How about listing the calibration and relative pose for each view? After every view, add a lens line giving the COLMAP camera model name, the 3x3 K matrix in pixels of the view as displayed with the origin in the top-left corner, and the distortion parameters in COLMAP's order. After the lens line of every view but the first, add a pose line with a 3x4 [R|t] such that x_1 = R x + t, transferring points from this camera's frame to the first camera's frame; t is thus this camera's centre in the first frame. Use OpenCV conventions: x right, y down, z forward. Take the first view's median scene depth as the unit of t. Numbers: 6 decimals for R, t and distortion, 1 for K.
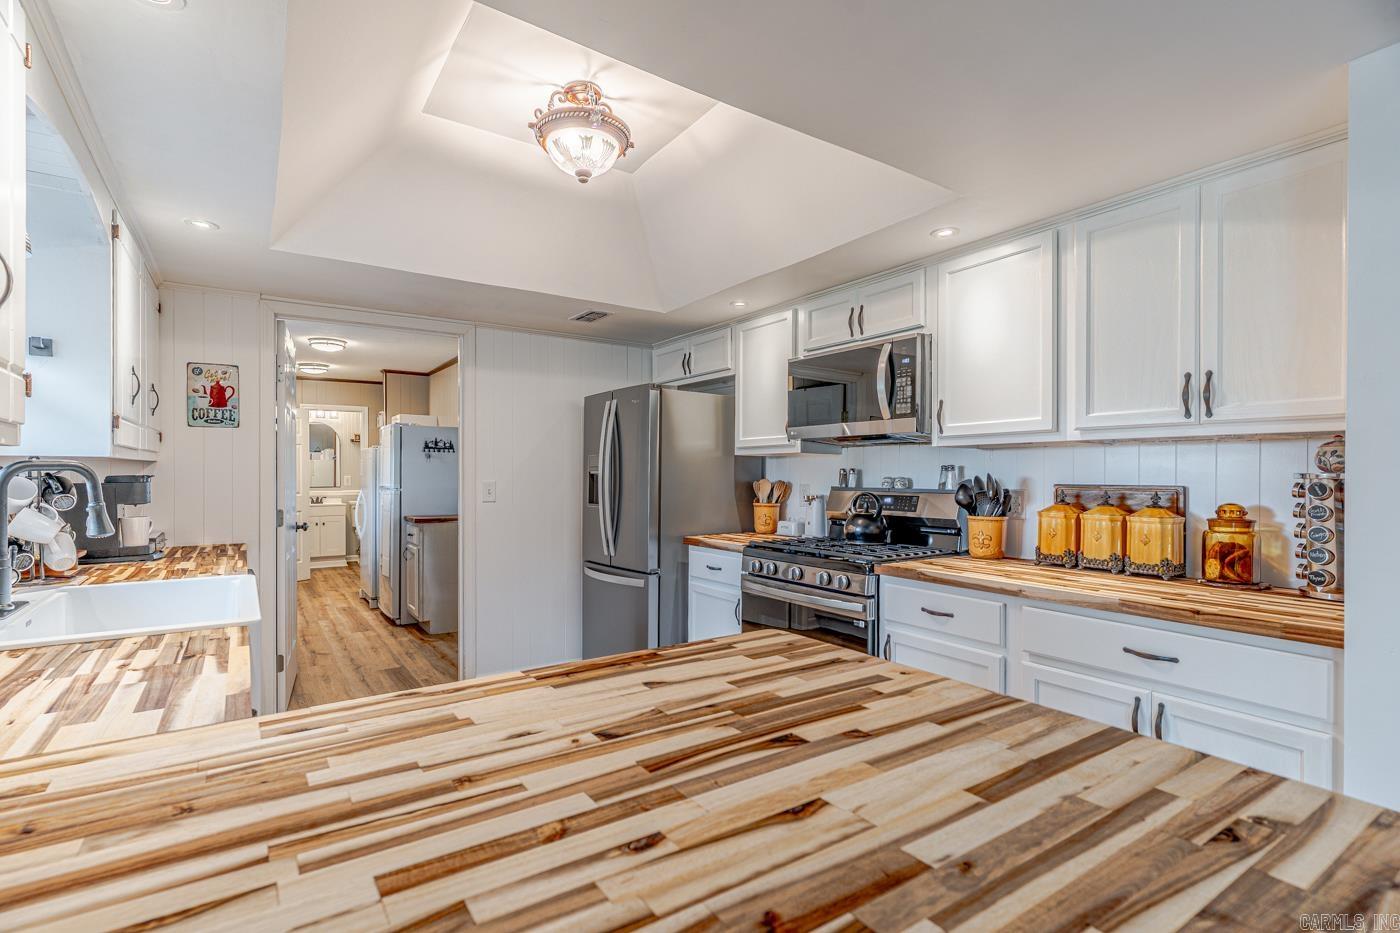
lens RADIAL K [[675.7, 0, 699.9], [0, 675.7, 479.0], [0, 0, 1]] dist [-0.000845, 0.000008]
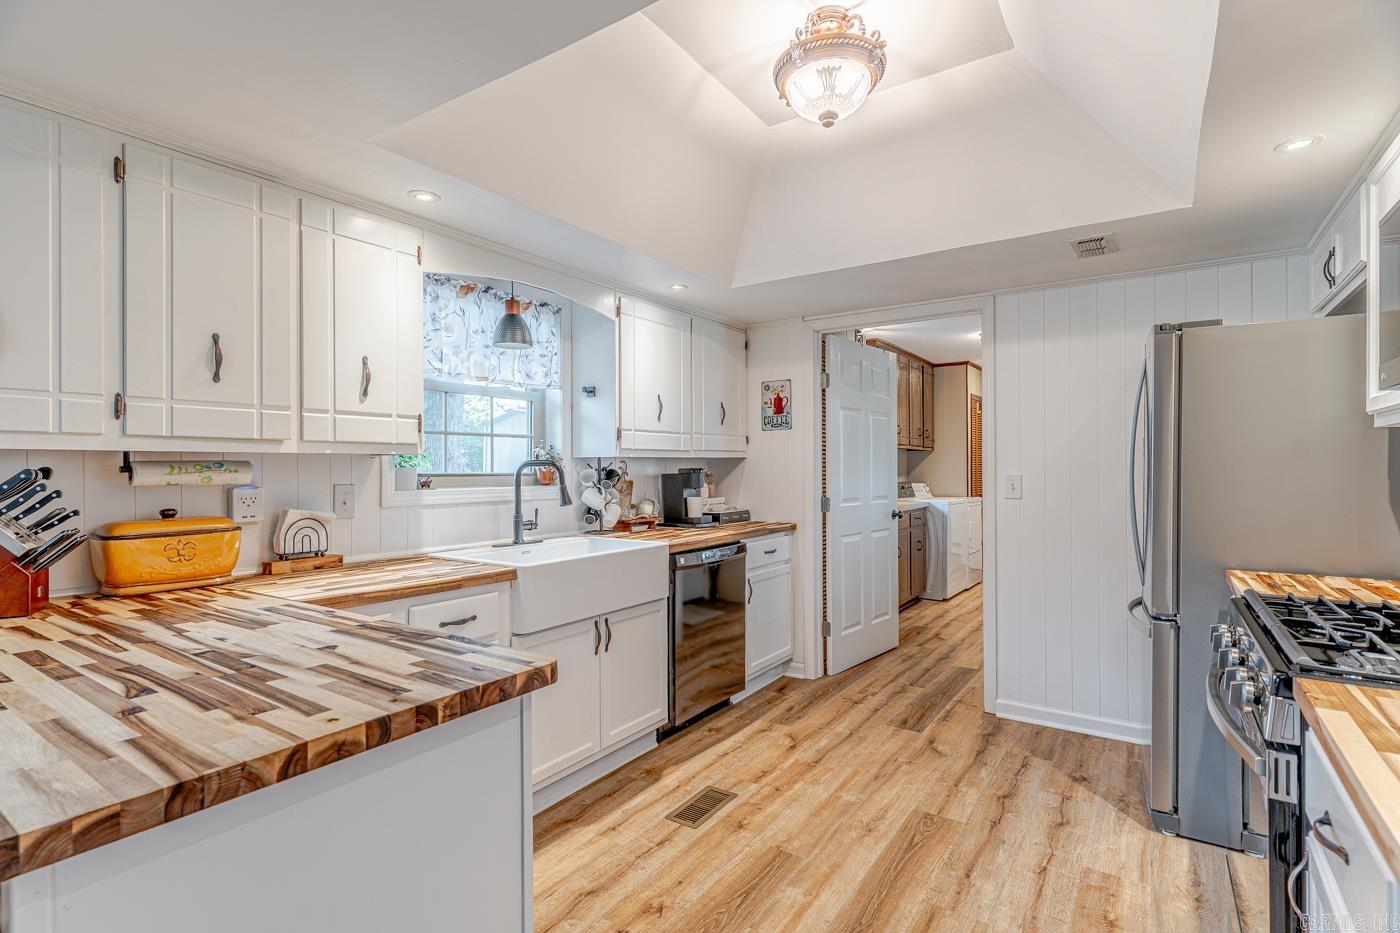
lens RADIAL K [[678.7, 0, 683.5], [0, 678.7, 462.1], [0, 0, 1]] dist [-0.004341, 0.000073]
pose [[0.356510, -0.009563, -0.934243, 0.485702], [-0.002472, 0.999934, -0.011179, -0.002062], [0.934288, 0.006295, 0.356463, 0.449600]]
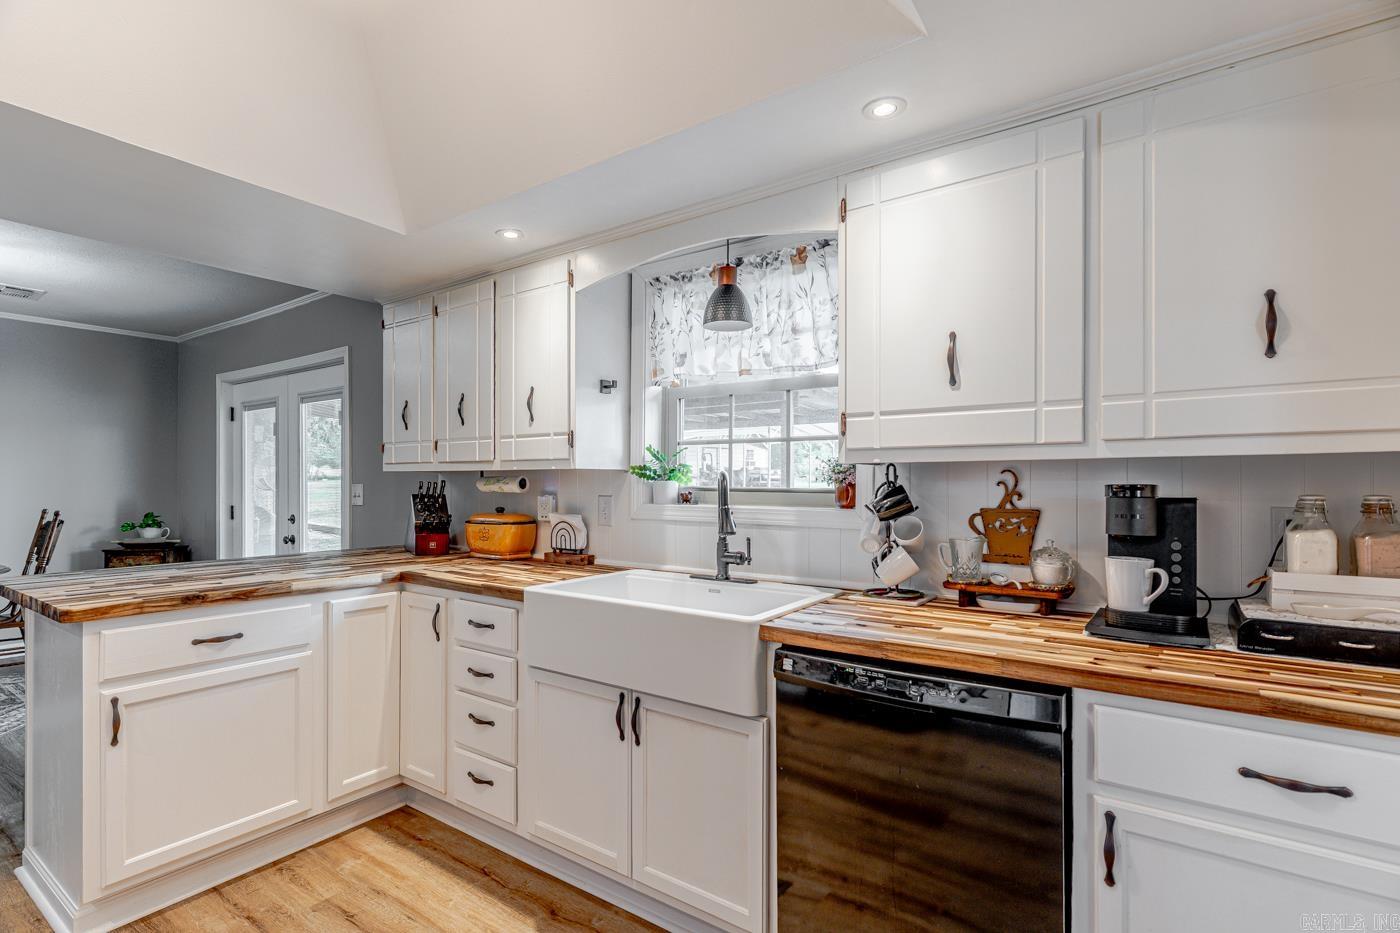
lens RADIAL K [[679.7, 0, 703.4], [0, 679.7, 477.4], [0, 0, 1]] dist [0.025973, 0.000016]
pose [[-0.936080, 0.002891, -0.351775, -0.288629], [0.000208, 0.999971, 0.007663, -0.016524], [0.351786, 0.007100, -0.936053, 1.358550]]
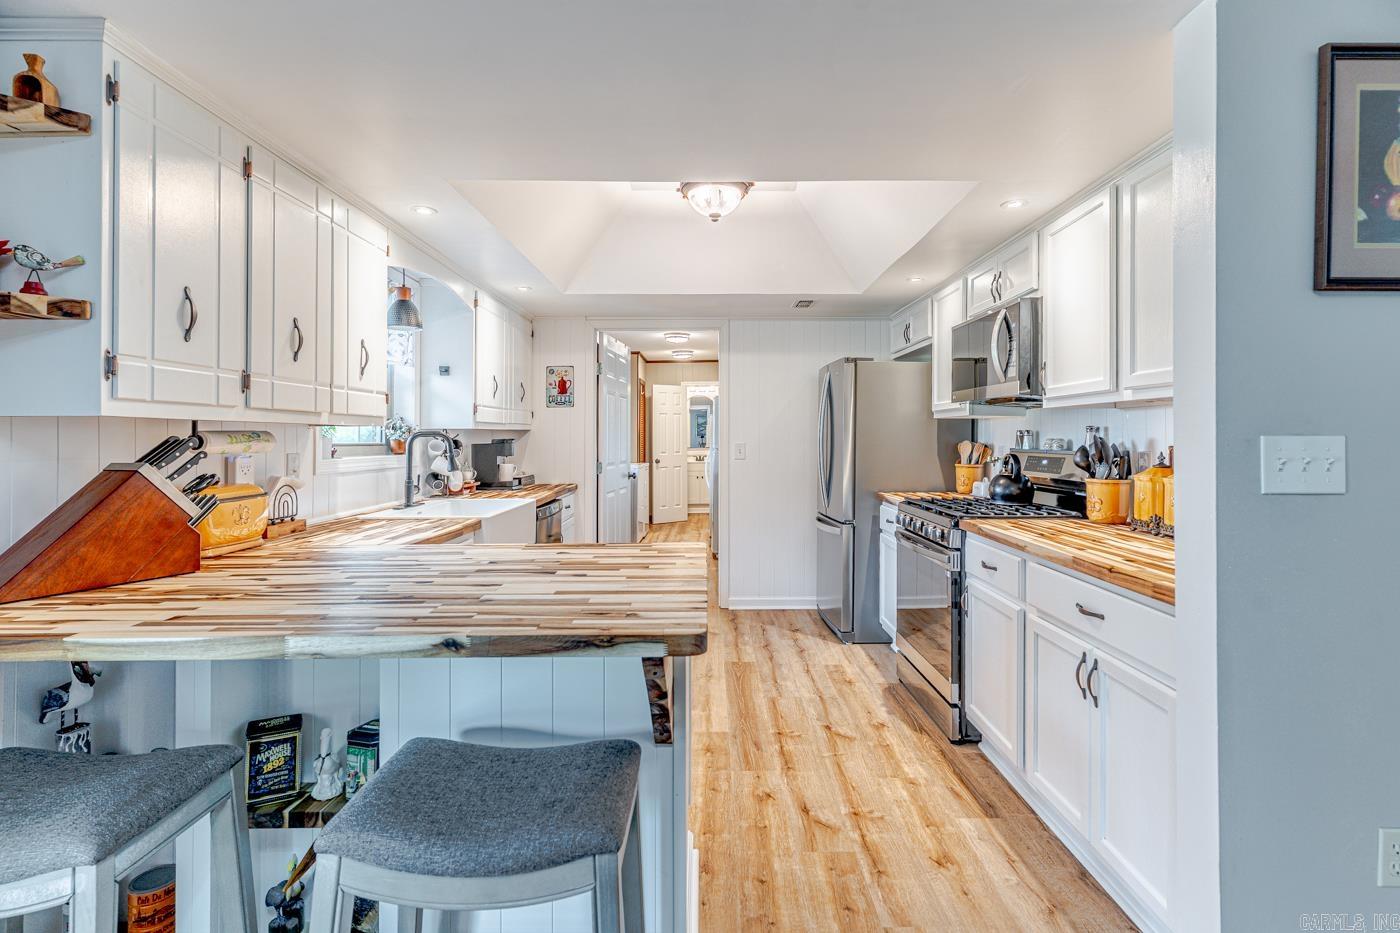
lens RADIAL K [[683.0, 0, 706.8], [0, 683.0, 431.0], [0, 0, 1]] dist [-0.025603, 0.000165]
pose [[0.830547, -0.009018, -0.556875, 0.492458], [0.000006, 0.999869, -0.016182, 0.002427], [0.556948, 0.013436, 0.830438, -0.116437]]
